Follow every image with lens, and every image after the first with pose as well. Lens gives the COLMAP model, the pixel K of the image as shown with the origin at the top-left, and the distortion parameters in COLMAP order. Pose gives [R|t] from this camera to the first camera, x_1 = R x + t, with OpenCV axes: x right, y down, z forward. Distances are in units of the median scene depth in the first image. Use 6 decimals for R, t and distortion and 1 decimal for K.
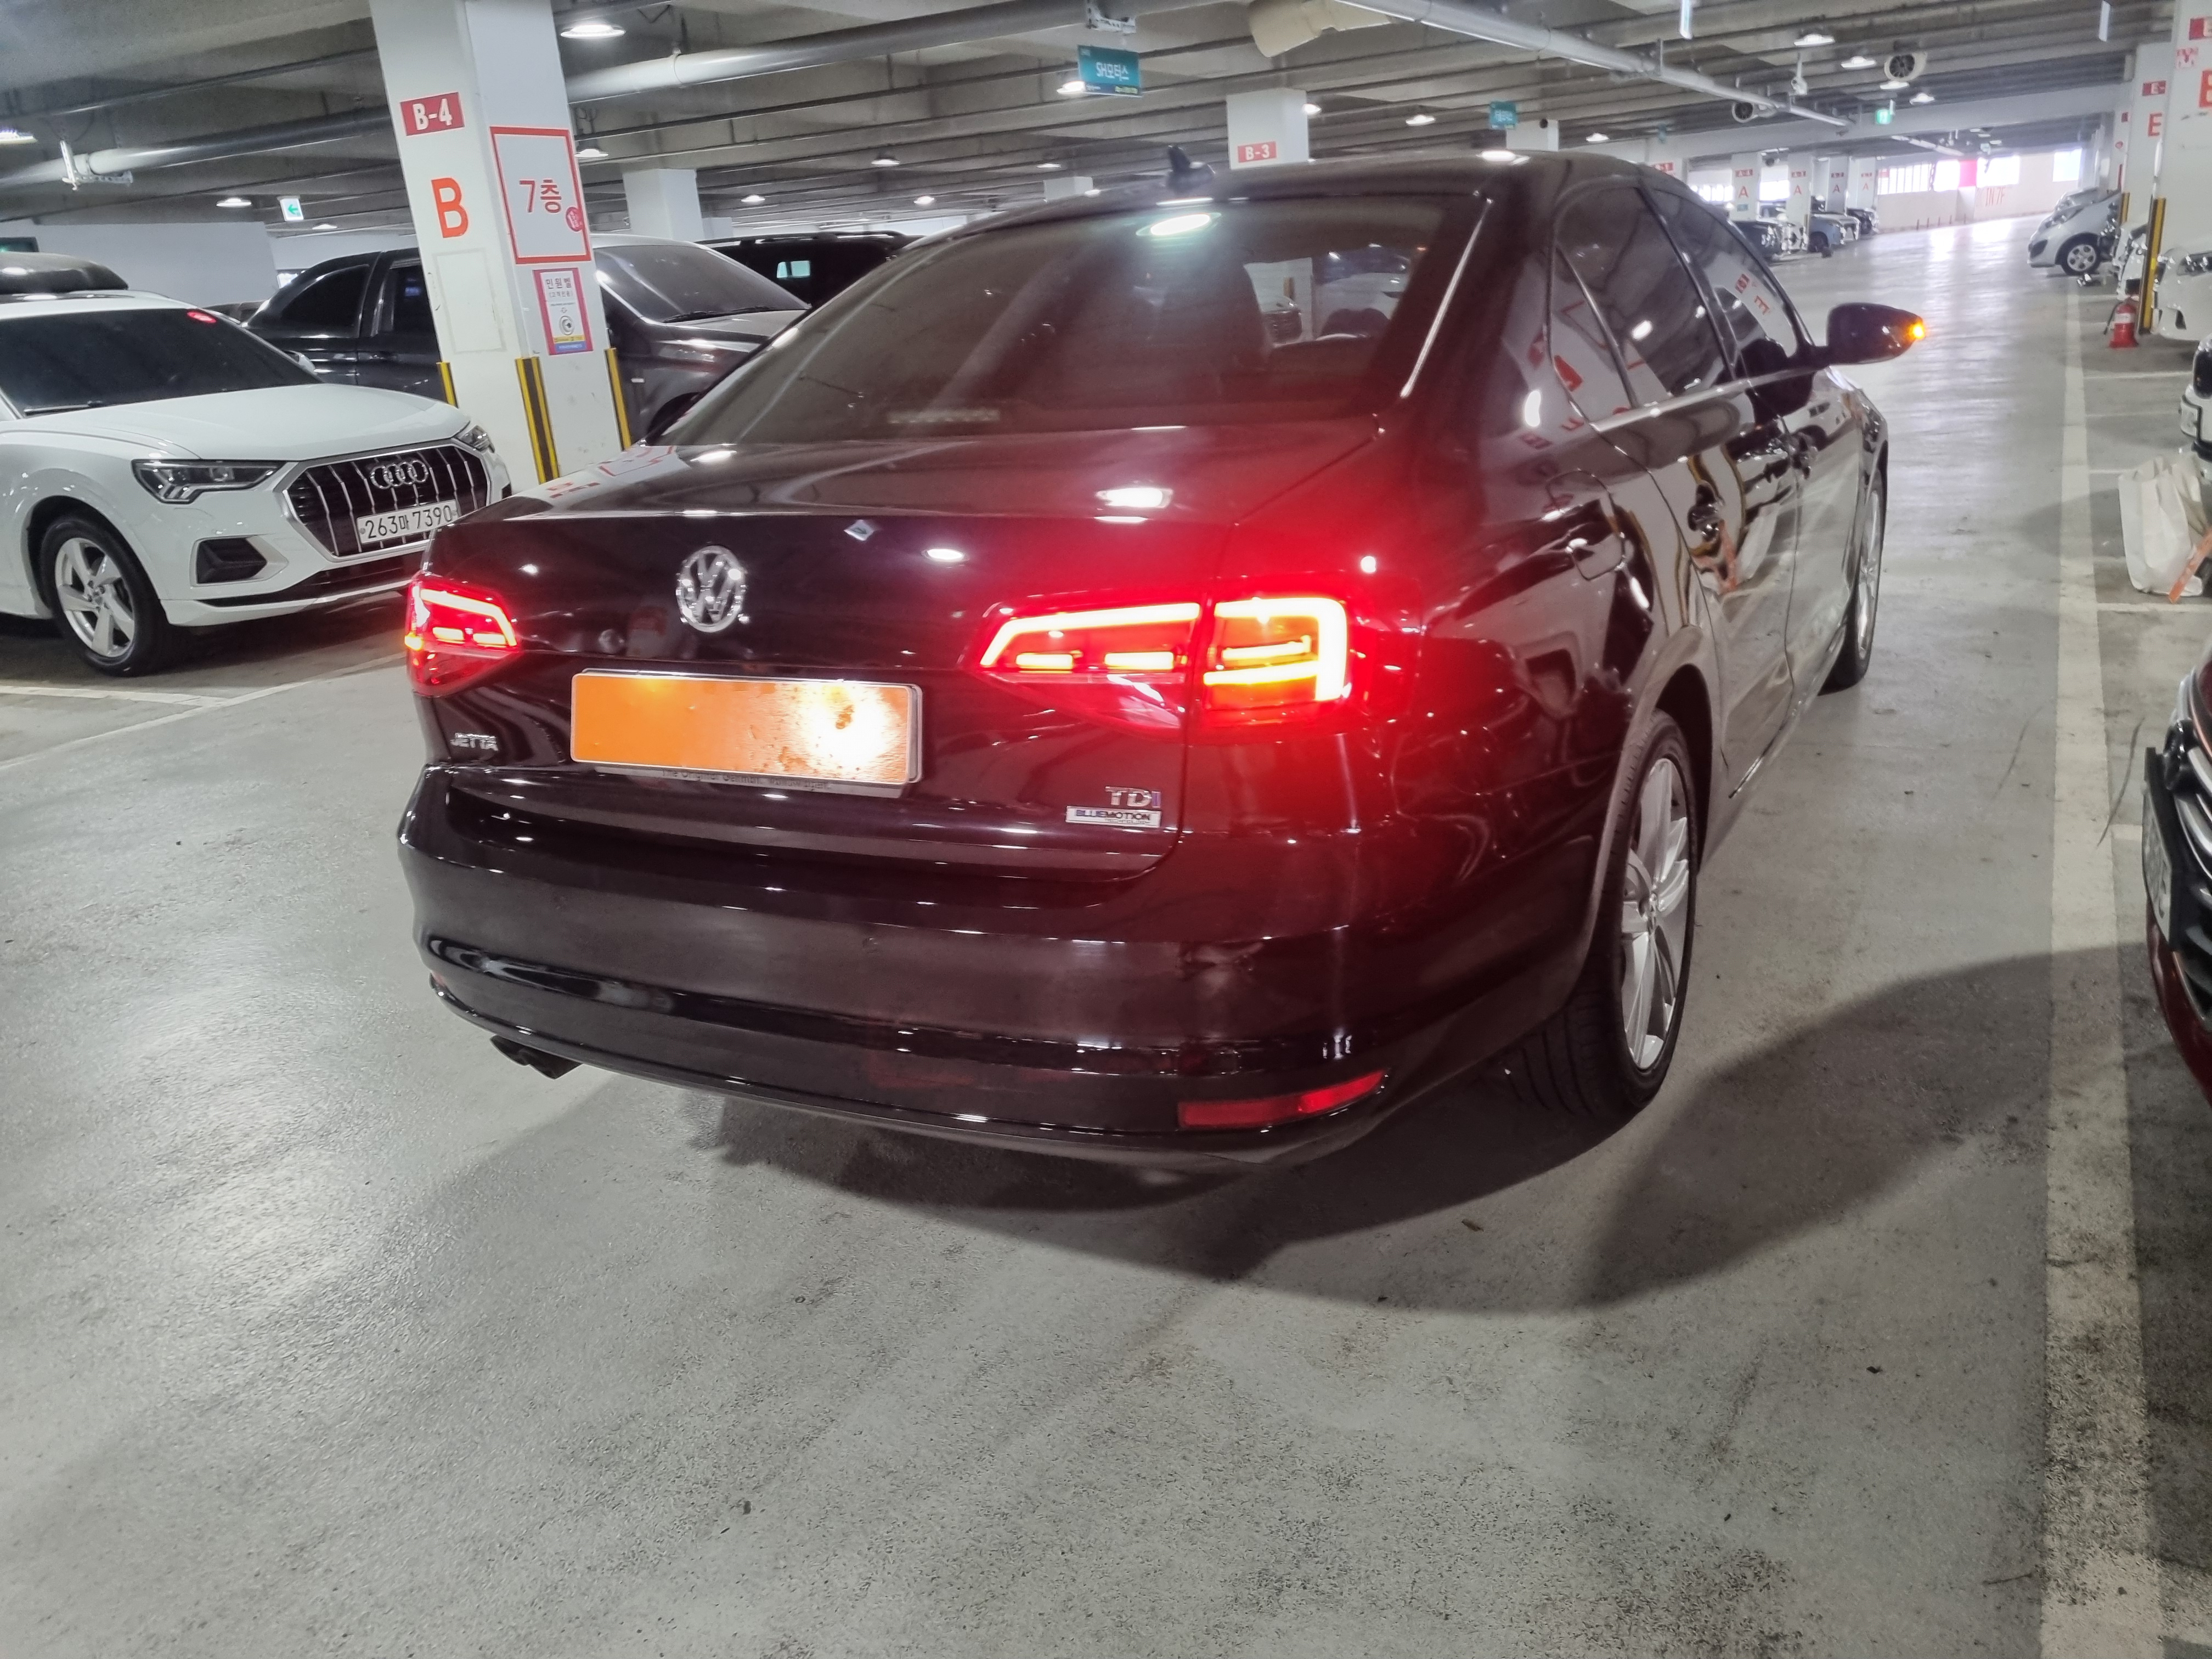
lens RADIAL K [[1712.7, 0, 1164.1], [0, 1712.7, 870.4], [0, 0, 1]] dist [0.044910, -0.034039]
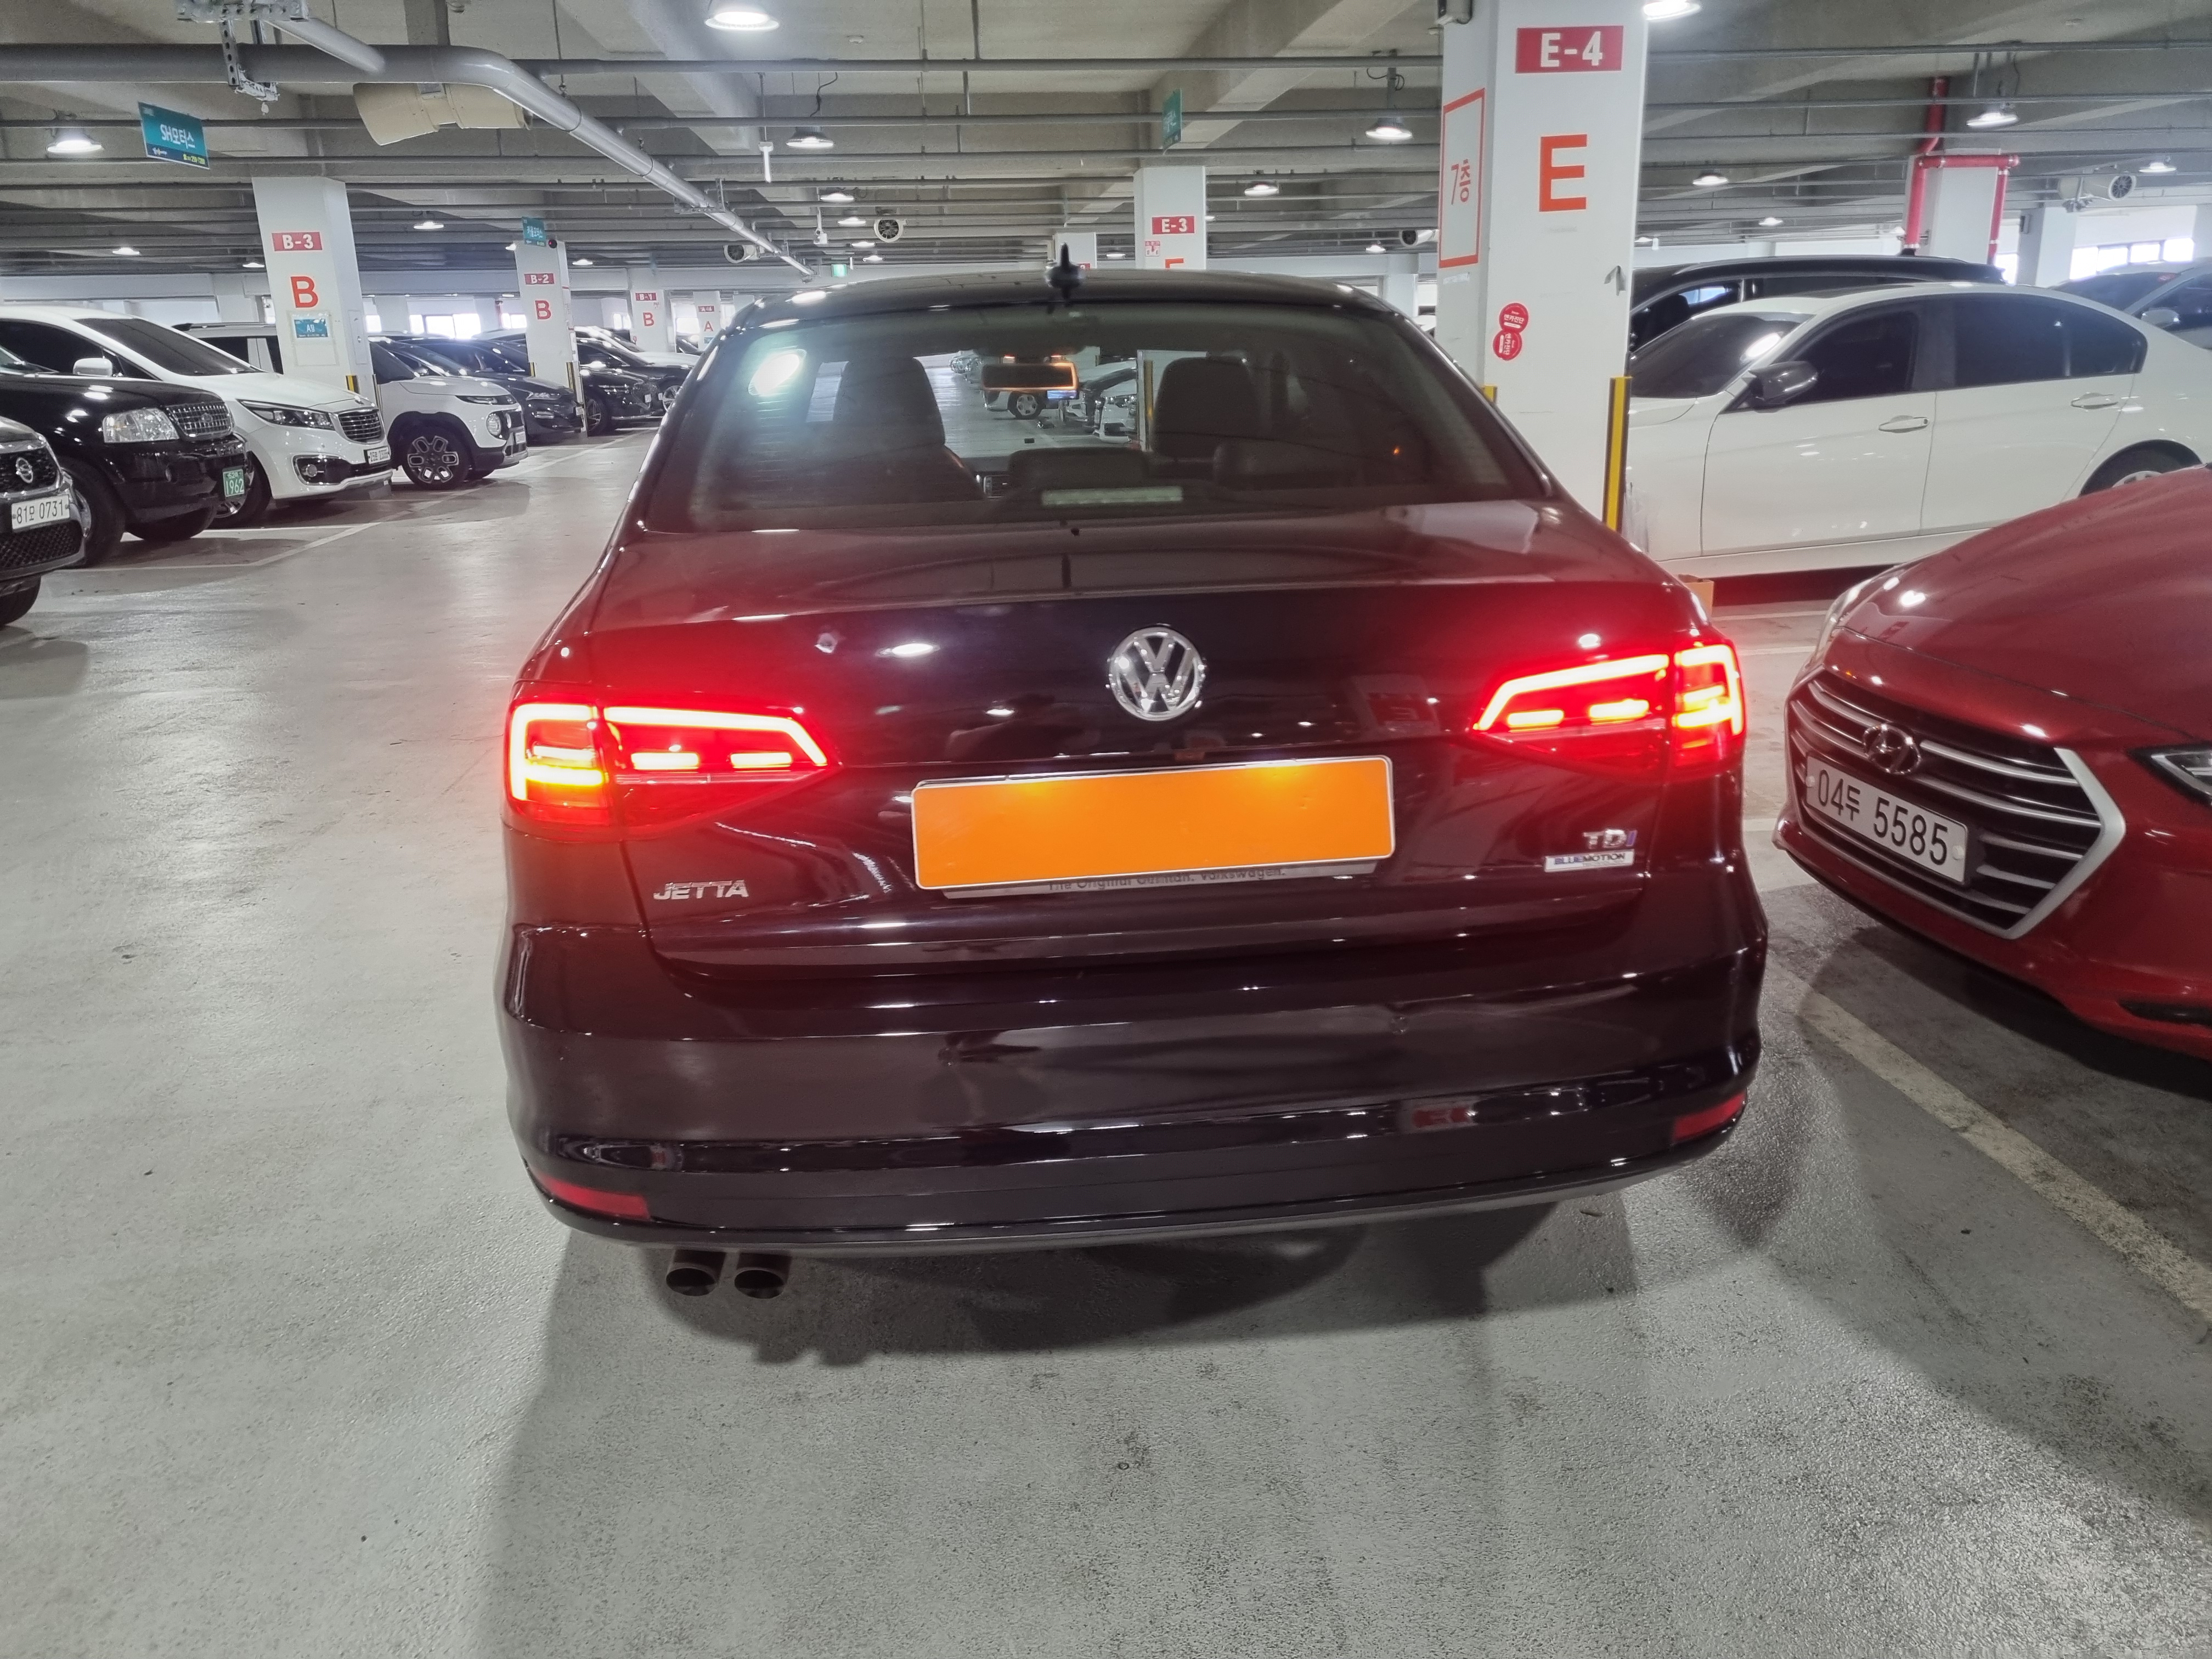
lens RADIAL K [[1712.7, 0, 1094.8], [0, 1712.7, 842.5], [0, 0, 1]] dist [0.044910, -0.034039]
pose [[0.813760, -0.103736, 0.571869, -0.747333], [0.150841, 0.987923, -0.035437, -0.043087], [-0.561286, 0.115098, 0.819579, 0.256764]]
